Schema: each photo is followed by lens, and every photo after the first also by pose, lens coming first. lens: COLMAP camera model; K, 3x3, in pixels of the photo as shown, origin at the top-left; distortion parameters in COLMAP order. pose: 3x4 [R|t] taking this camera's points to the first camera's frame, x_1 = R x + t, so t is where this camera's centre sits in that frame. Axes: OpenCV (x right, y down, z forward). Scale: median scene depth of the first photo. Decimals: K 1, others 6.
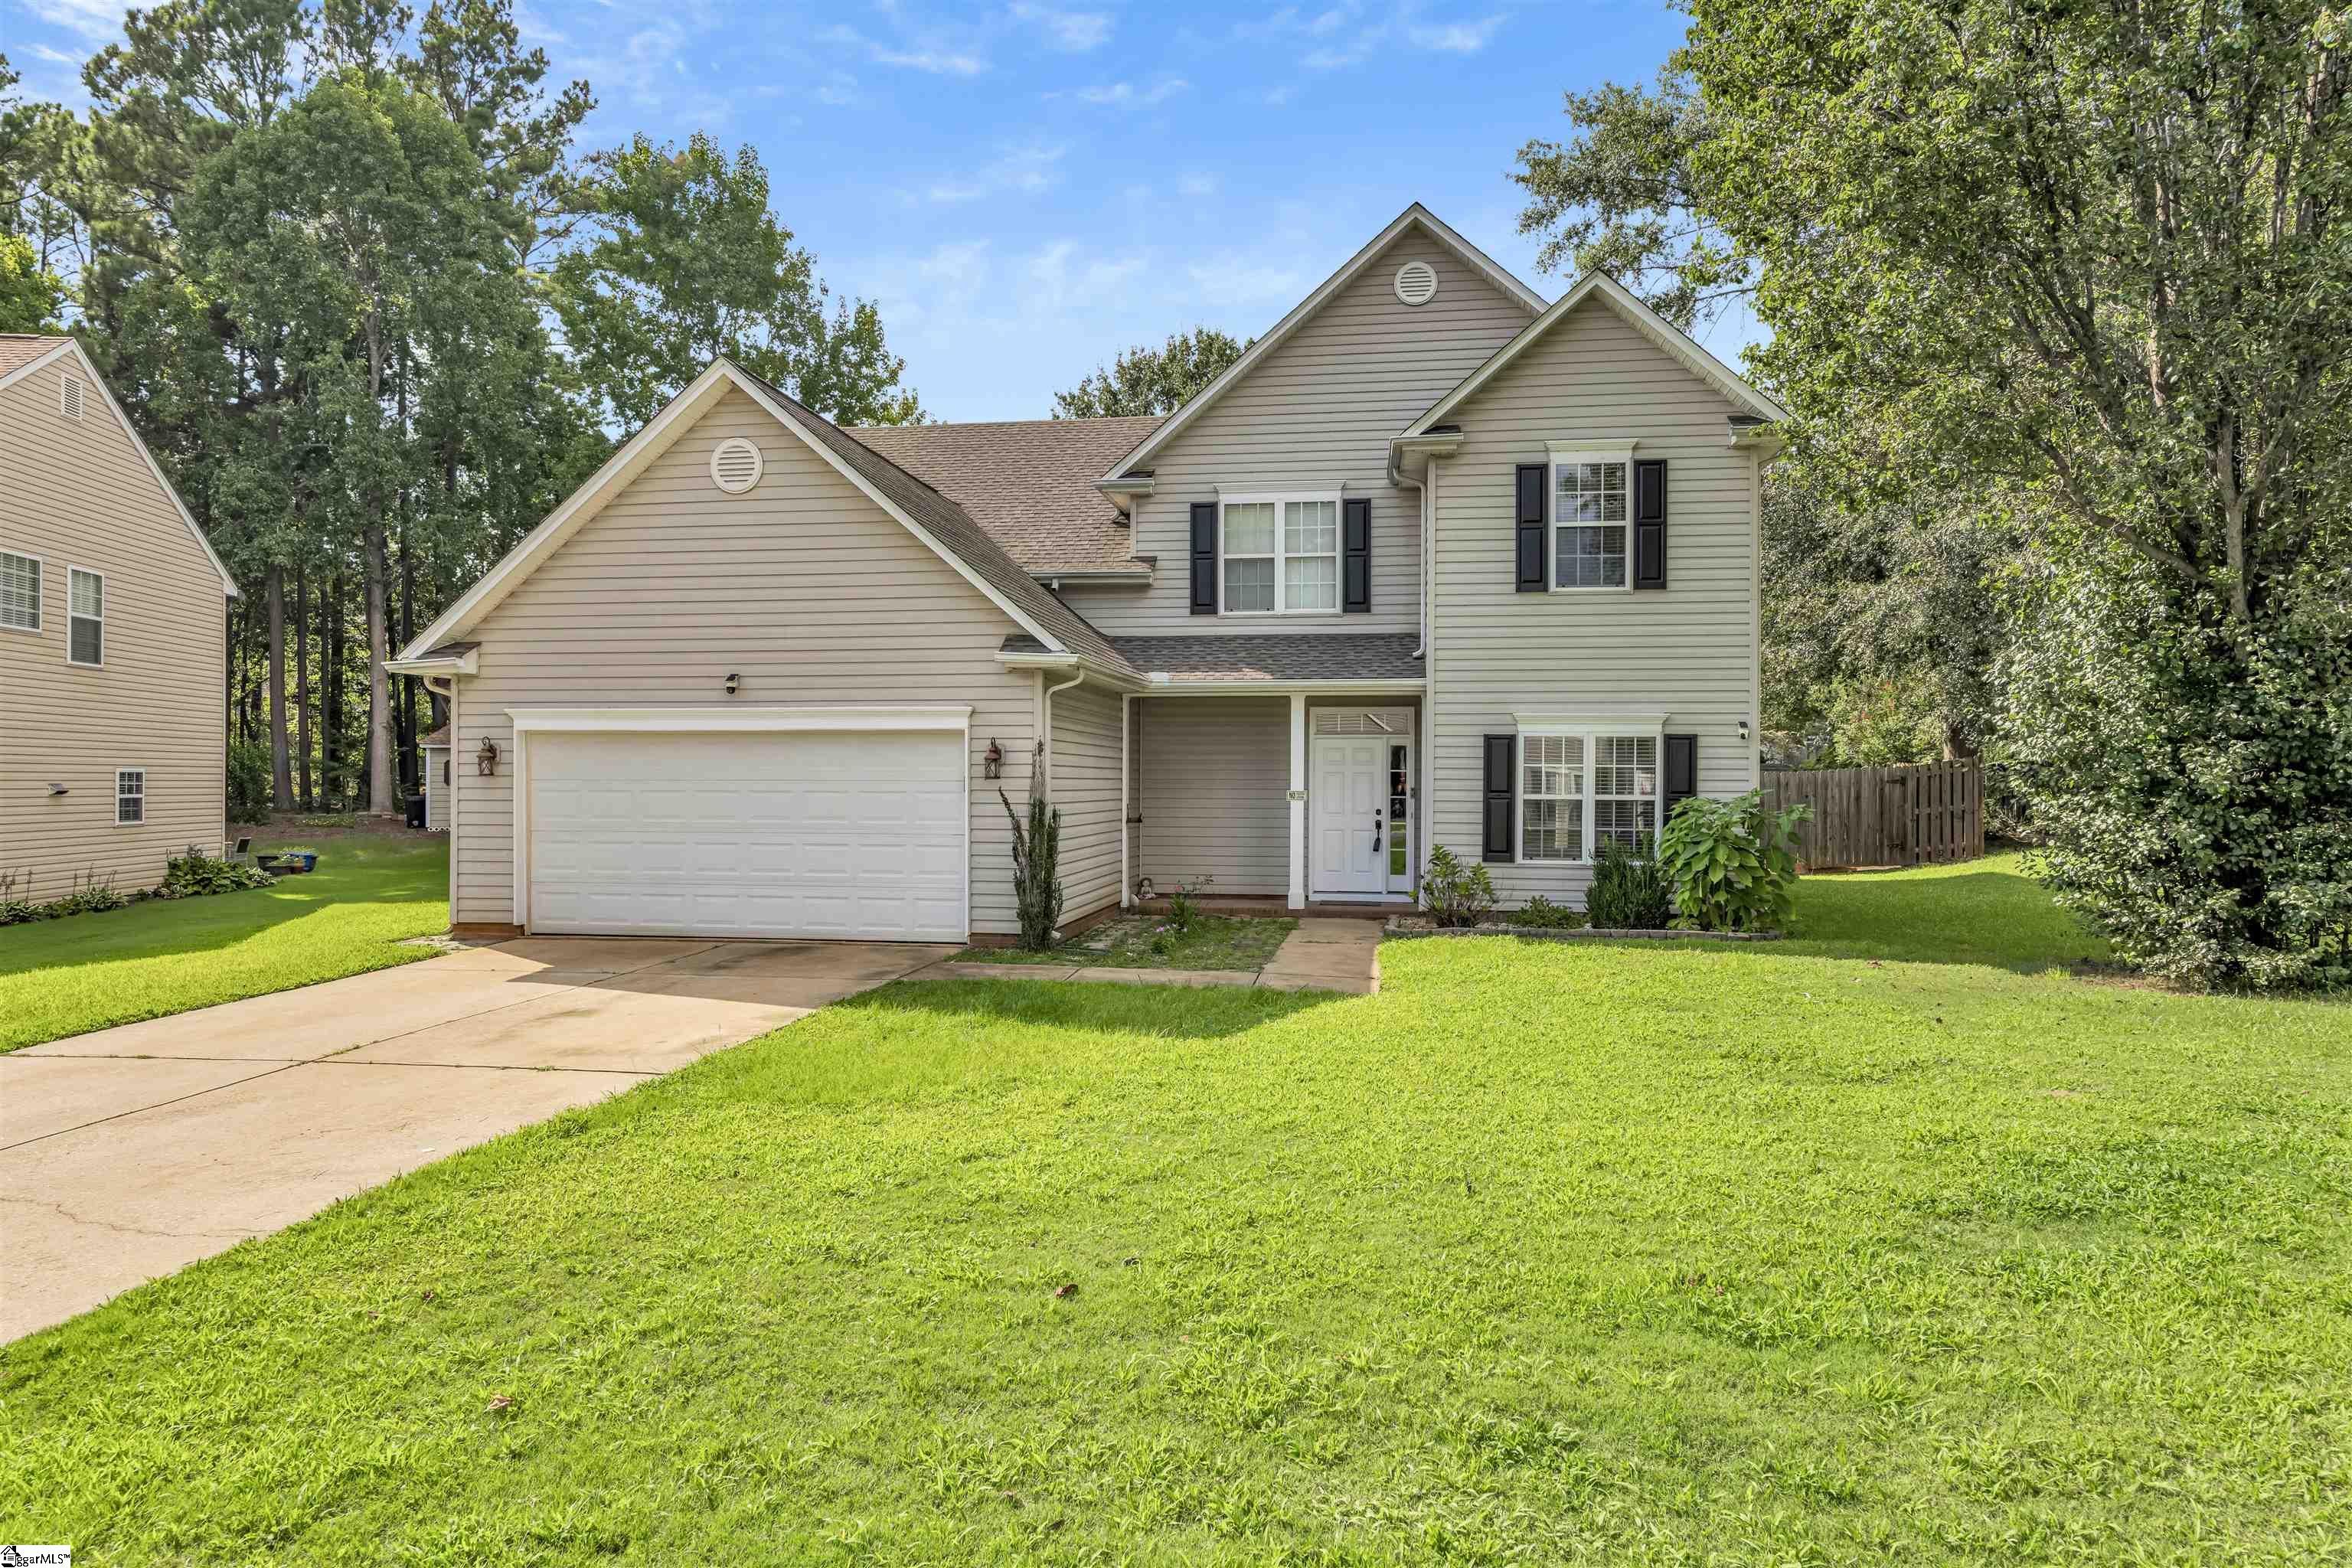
lens RADIAL K [[1423.4, 0, 1173.4], [0, 1423.4, 784.0], [0, 0, 1]] dist [-0.000993, 0.000572]
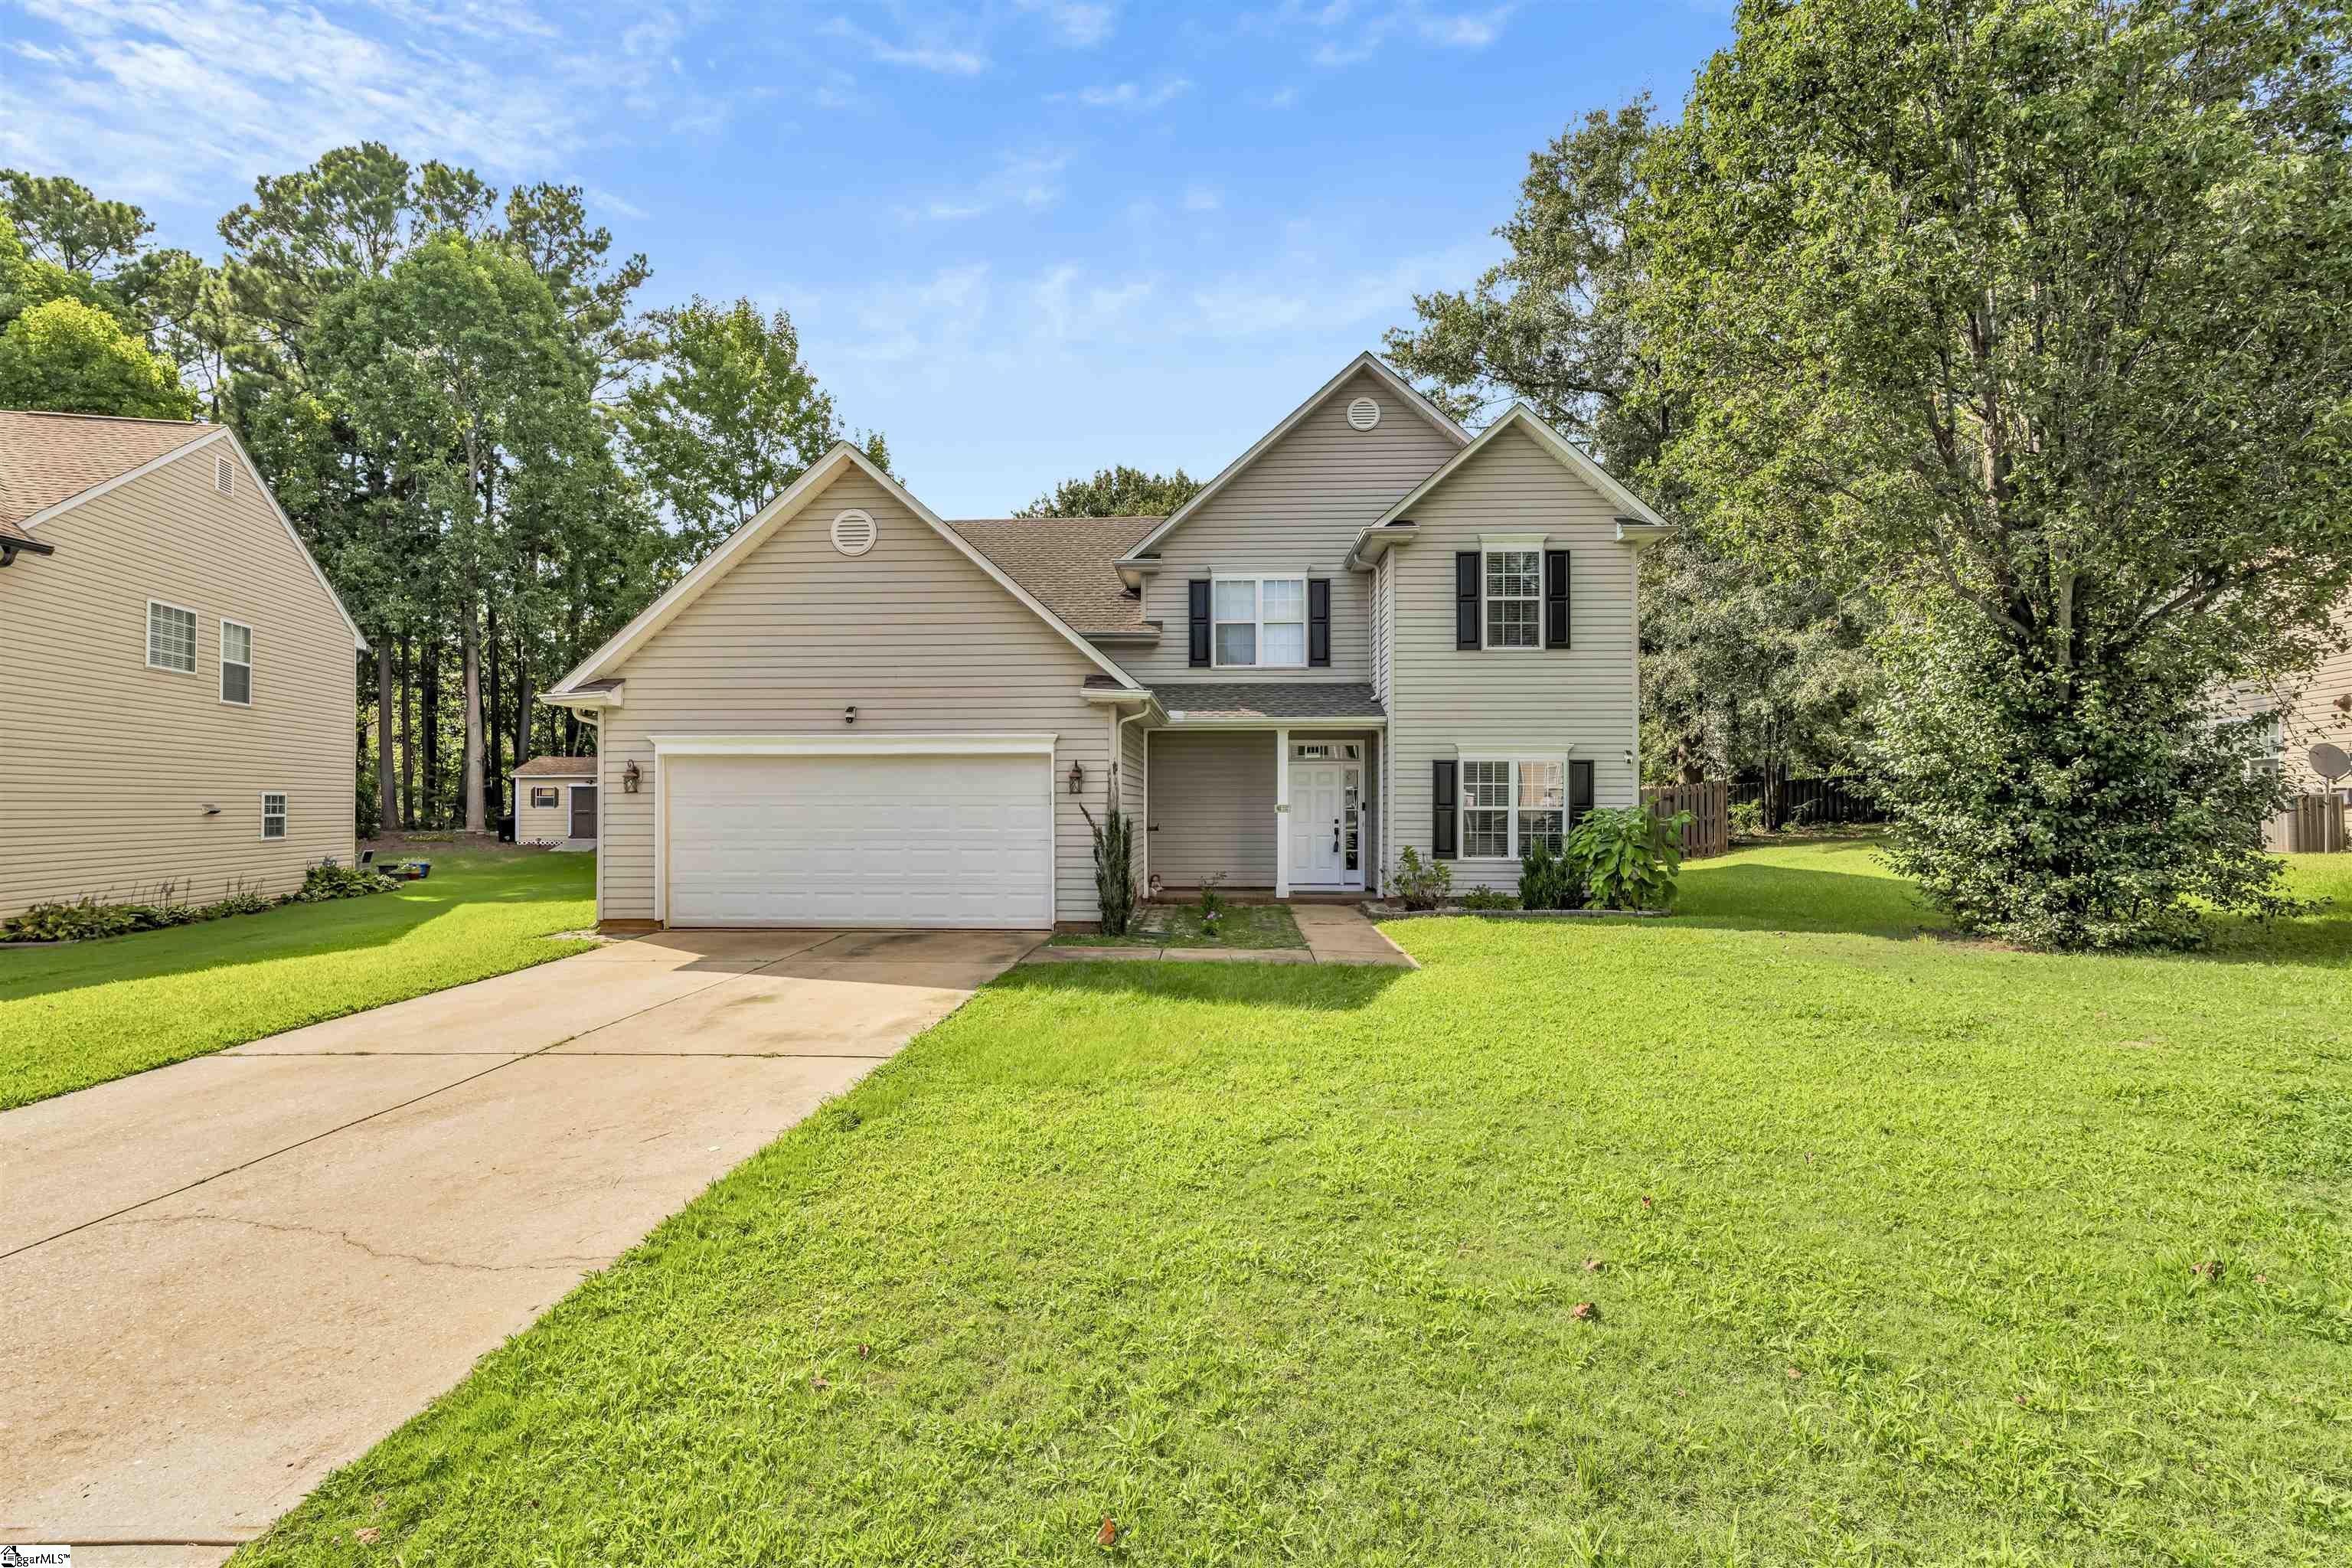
lens RADIAL K [[1034.4, 0, 1182.9], [0, 1034.4, 799.5], [0, 0, 1]] dist [-0.002895, -0.001342]
pose [[0.994030, -0.003422, 0.109053, -0.105259], [0.004193, 0.999968, -0.006839, 0.006044], [-0.109026, 0.007255, 0.994012, 0.090085]]
